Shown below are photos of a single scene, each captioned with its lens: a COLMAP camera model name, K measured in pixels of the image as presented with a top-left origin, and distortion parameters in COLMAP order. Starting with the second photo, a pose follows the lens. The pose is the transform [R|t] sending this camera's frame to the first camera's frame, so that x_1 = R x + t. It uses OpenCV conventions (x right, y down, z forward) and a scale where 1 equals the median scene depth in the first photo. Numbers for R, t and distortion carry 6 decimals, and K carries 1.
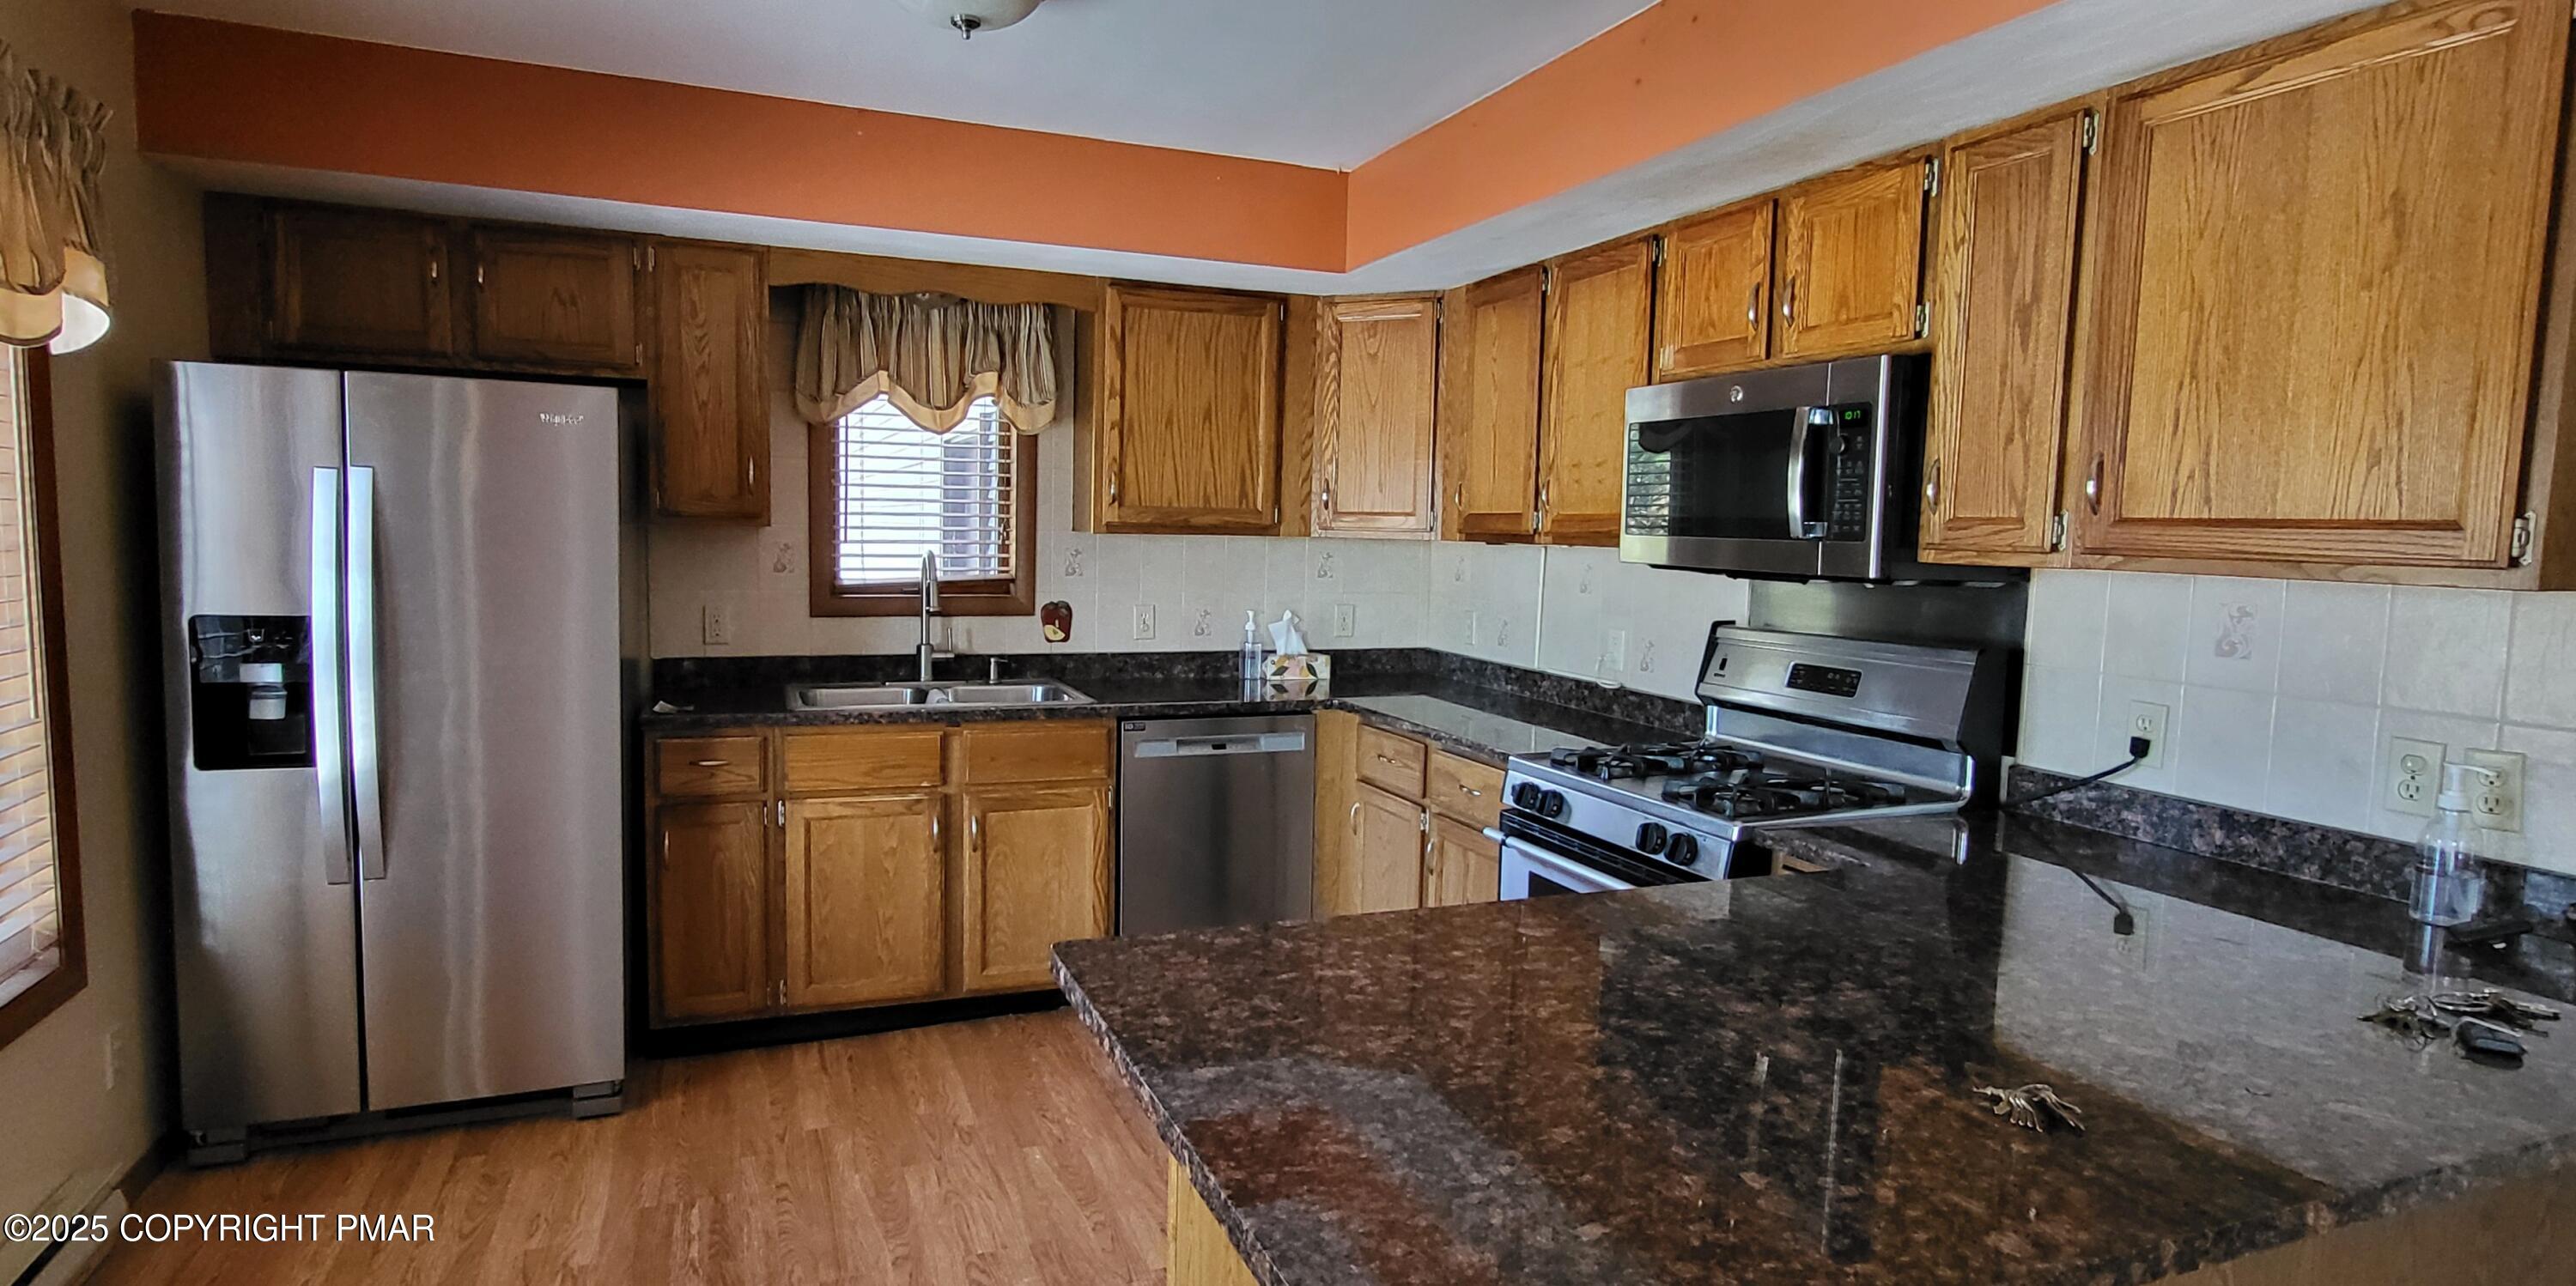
lens RADIAL K [[1333.0, 0, 1238.3], [0, 1333.0, 648.1], [0, 0, 1]] dist [-0.001309, -0.000462]
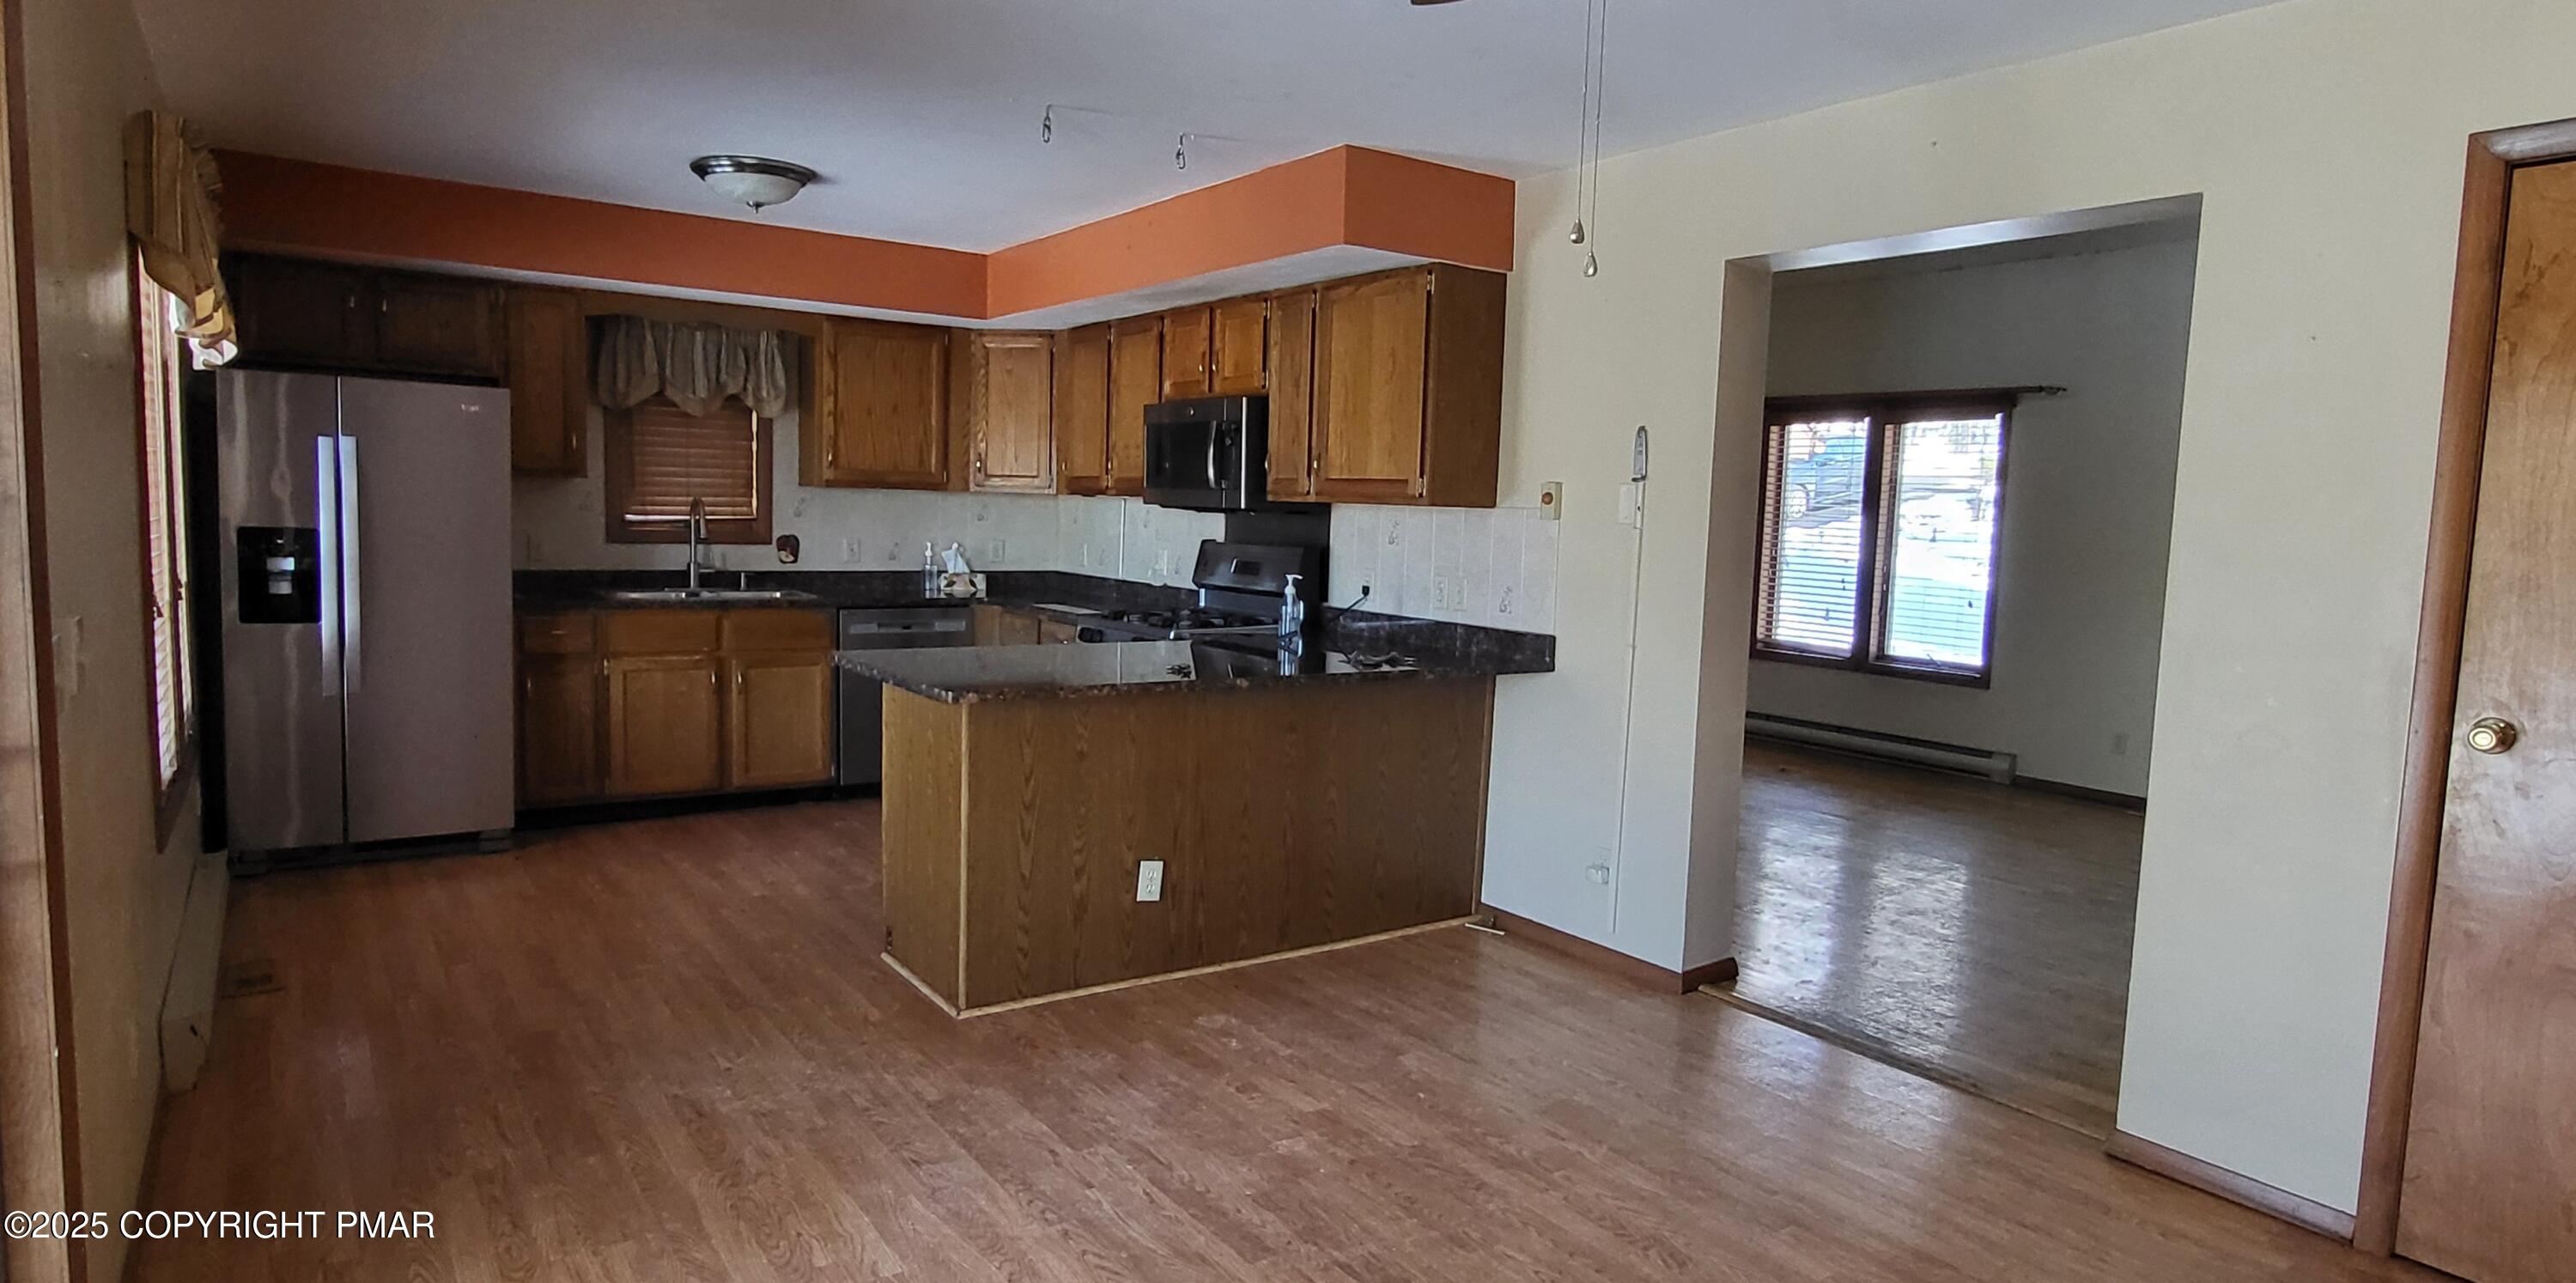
lens RADIAL K [[1407.5, 0, 1302.8], [0, 1407.5, 626.7], [0, 0, 1]] dist [-0.000443, -0.000109]
pose [[0.967824, -0.014332, 0.251220, 0.021851], [0.014489, 0.999894, 0.001224, 0.084703], [-0.251211, 0.002455, 0.967929, -0.728655]]
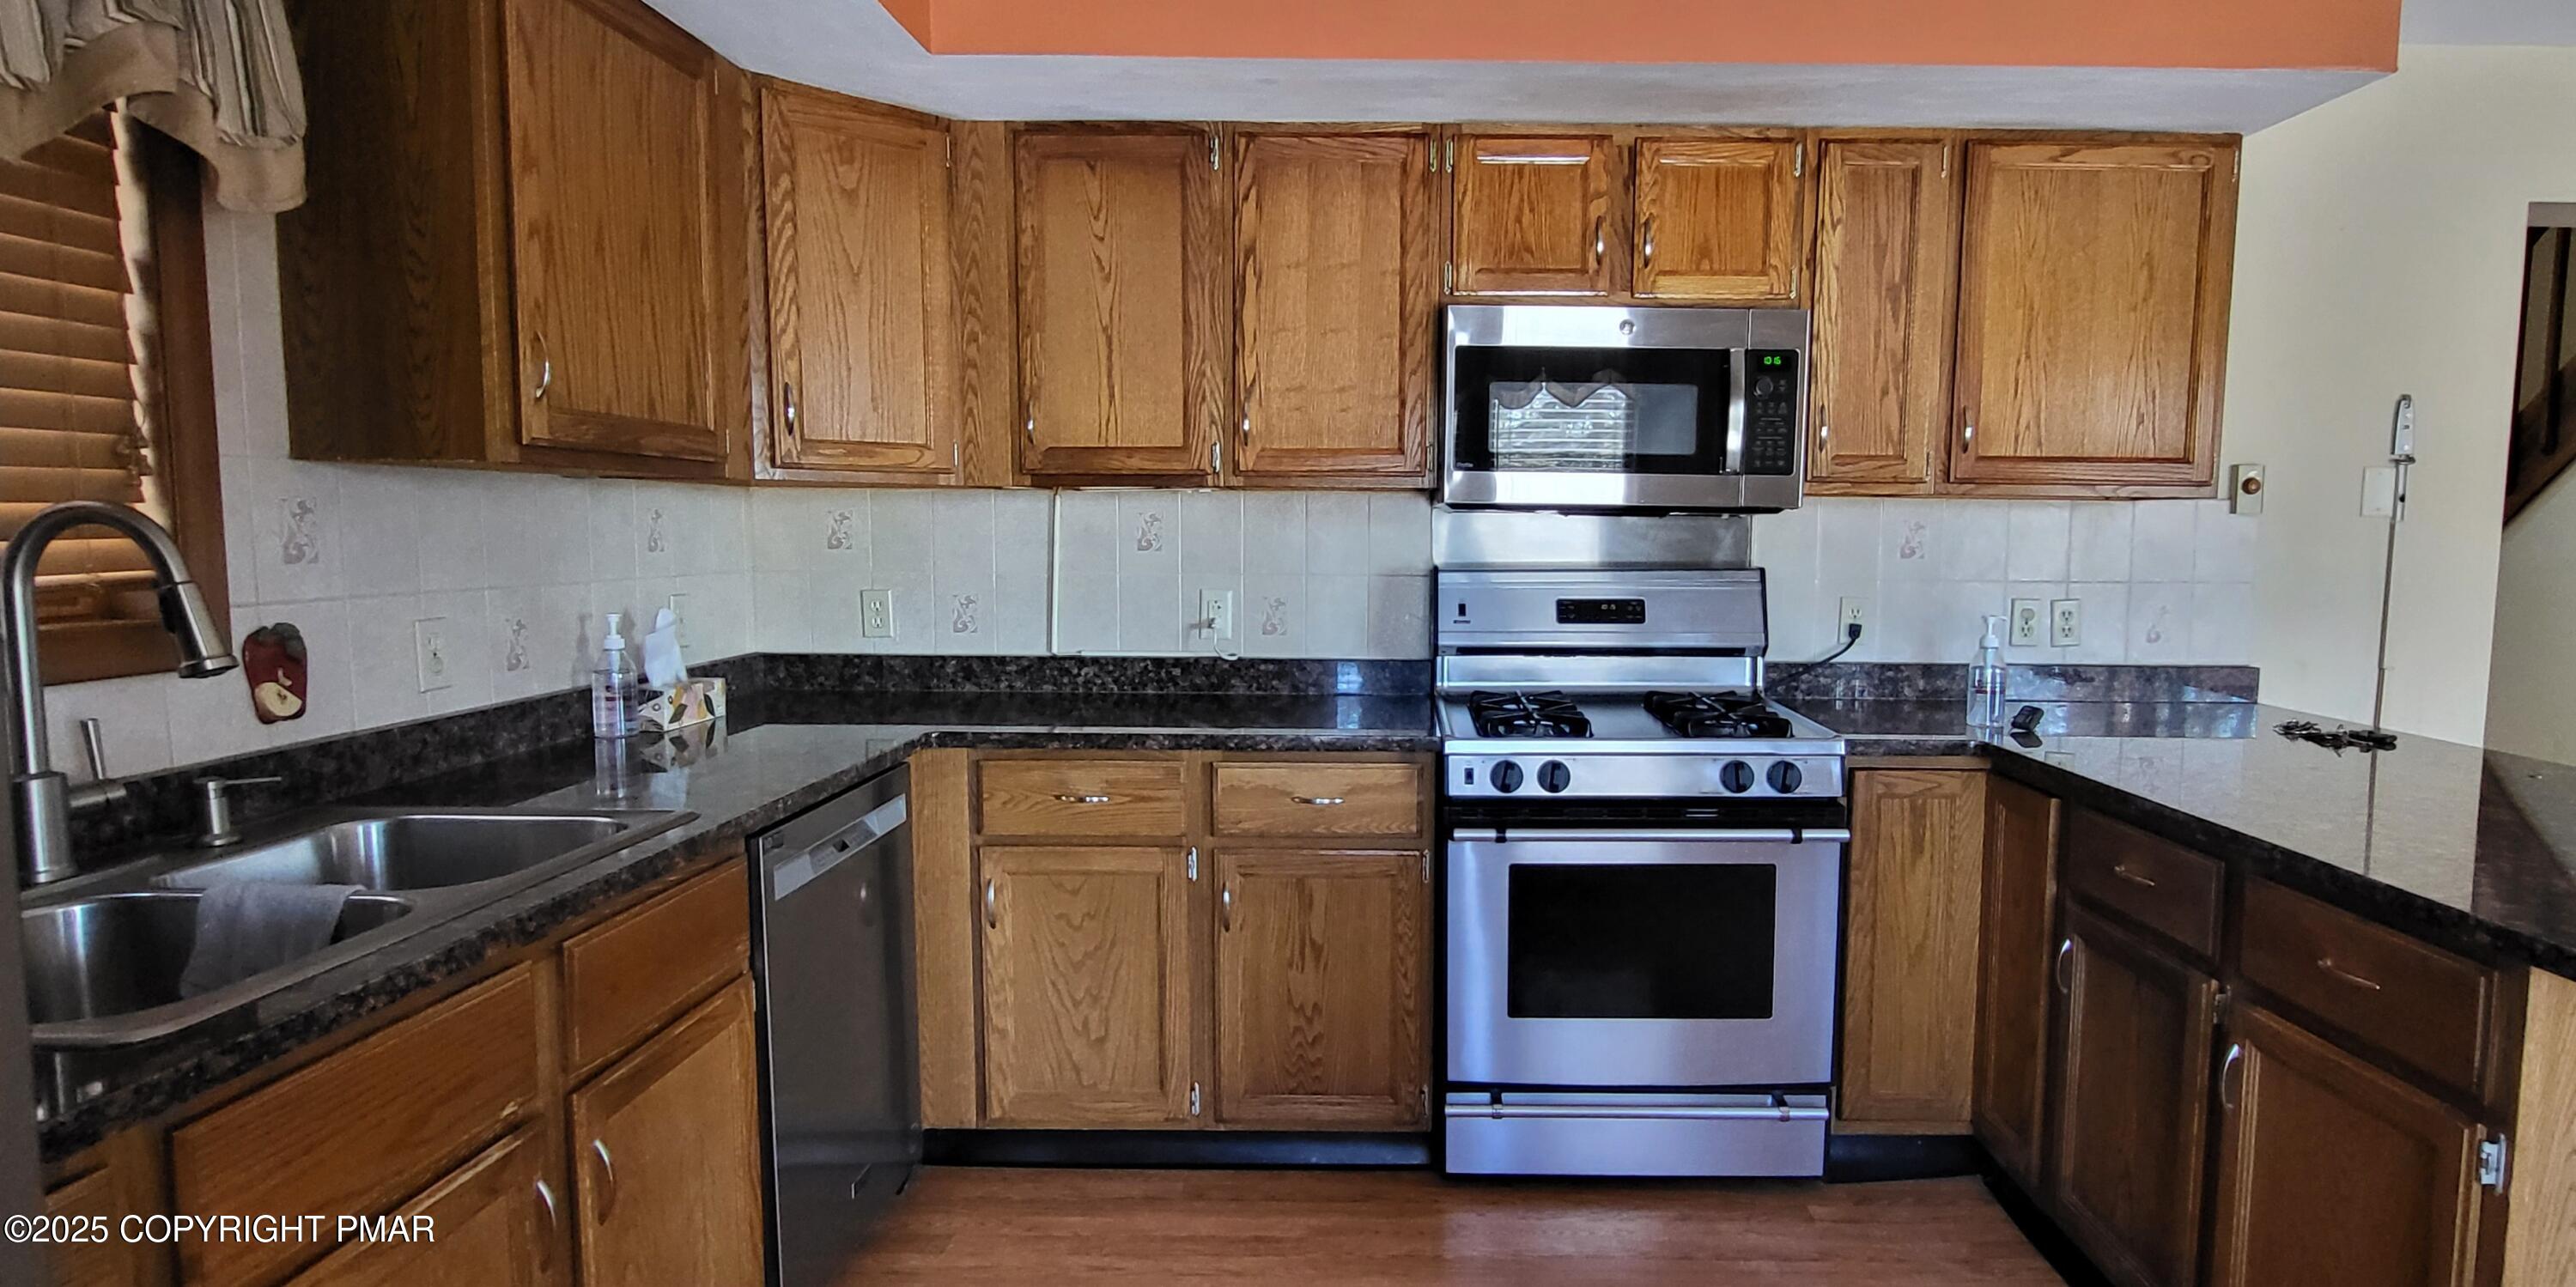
lens RADIAL K [[1332.6, 0, 1393.8], [0, 1332.6, 646.0], [0, 0, 1]] dist [-0.000342, 0.000071]
pose [[0.359245, -0.104847, 0.927335, -0.490364], [0.087345, 0.993085, 0.078444, -0.037790], [-0.929147, 0.052818, 0.365918, 0.629543]]
